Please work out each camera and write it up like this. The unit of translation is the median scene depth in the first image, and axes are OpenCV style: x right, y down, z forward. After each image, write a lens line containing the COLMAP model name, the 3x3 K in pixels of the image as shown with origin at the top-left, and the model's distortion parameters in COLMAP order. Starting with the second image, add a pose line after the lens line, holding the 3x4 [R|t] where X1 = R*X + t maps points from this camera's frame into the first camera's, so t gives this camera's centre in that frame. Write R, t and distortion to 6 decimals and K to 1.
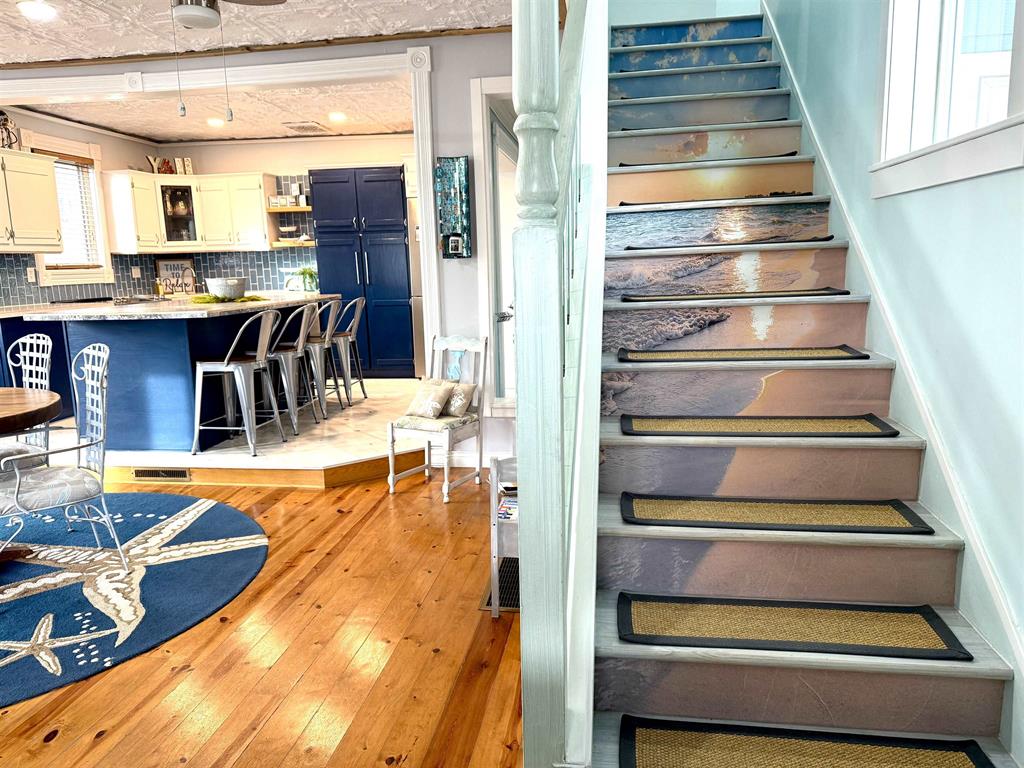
lens RADIAL K [[724.9, 0, 509.2], [0, 724.9, 388.8], [0, 0, 1]] dist [0.044523, -0.045143]
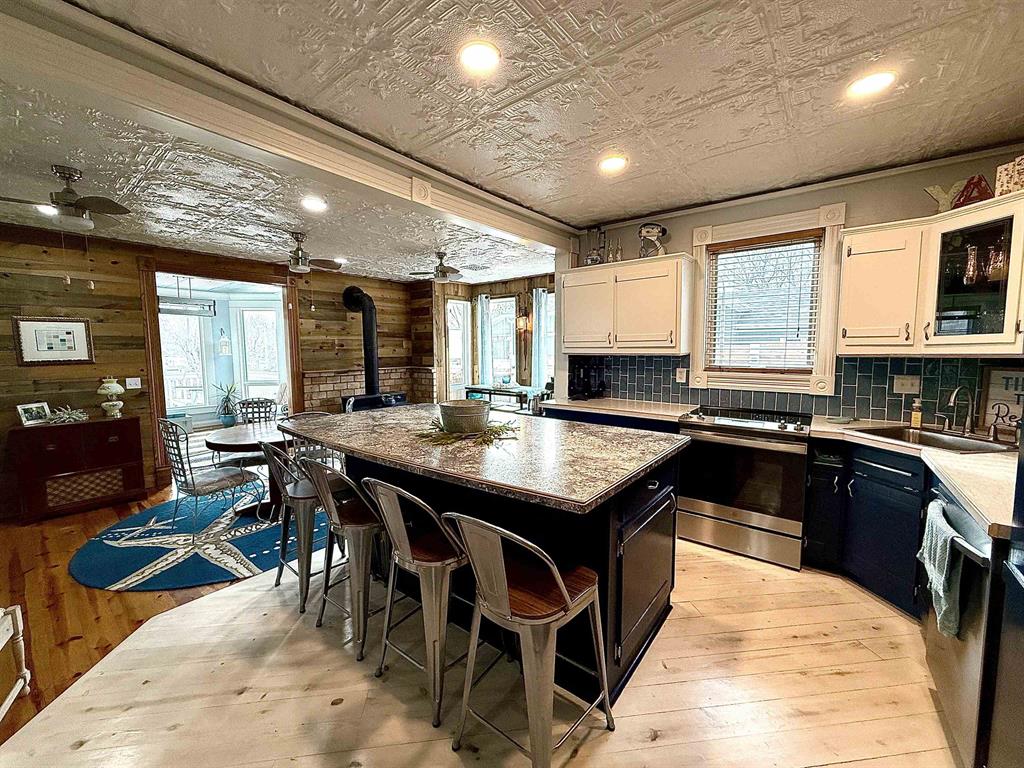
lens RADIAL K [[406.2, 0, 512.7], [0, 406.2, 381.4], [0, 0, 1]] dist [-0.003308, 0.001444]
pose [[-0.499776, 0.099770, -0.860390, -0.050701], [-0.135400, 0.972133, 0.191377, -0.193258], [0.855506, 0.212142, -0.472339, 0.926525]]
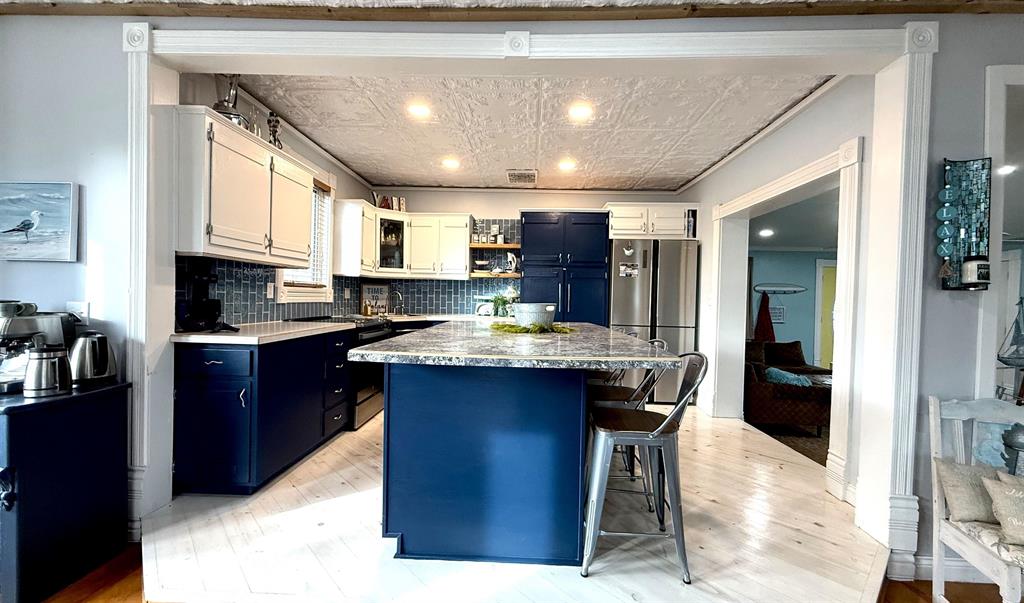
lens RADIAL K [[404.5, 0, 511.5], [0, 404.5, 302.6], [0, 0, 1]] dist [-0.000119, -0.000043]
pose [[0.992729, 0.043613, 0.112195, -0.353666], [-0.024547, 0.985818, -0.166015, -0.055138], [-0.117844, 0.162054, 0.979720, 0.405885]]
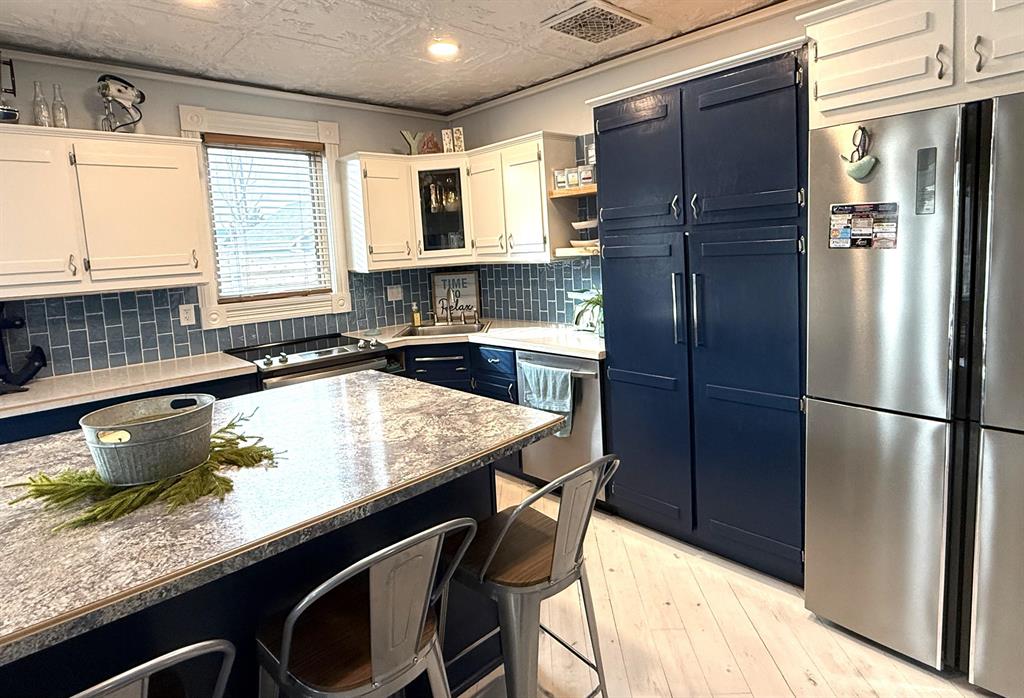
lens RADIAL K [[552.7, 0, 514.9], [0, 552.7, 302.3], [0, 0, 1]] dist [-0.006440, -0.001719]
pose [[0.780757, 0.046706, -0.623087, -0.077636], [-0.078246, 0.996661, -0.023337, -0.155378], [0.619917, 0.066975, 0.781804, 0.681566]]
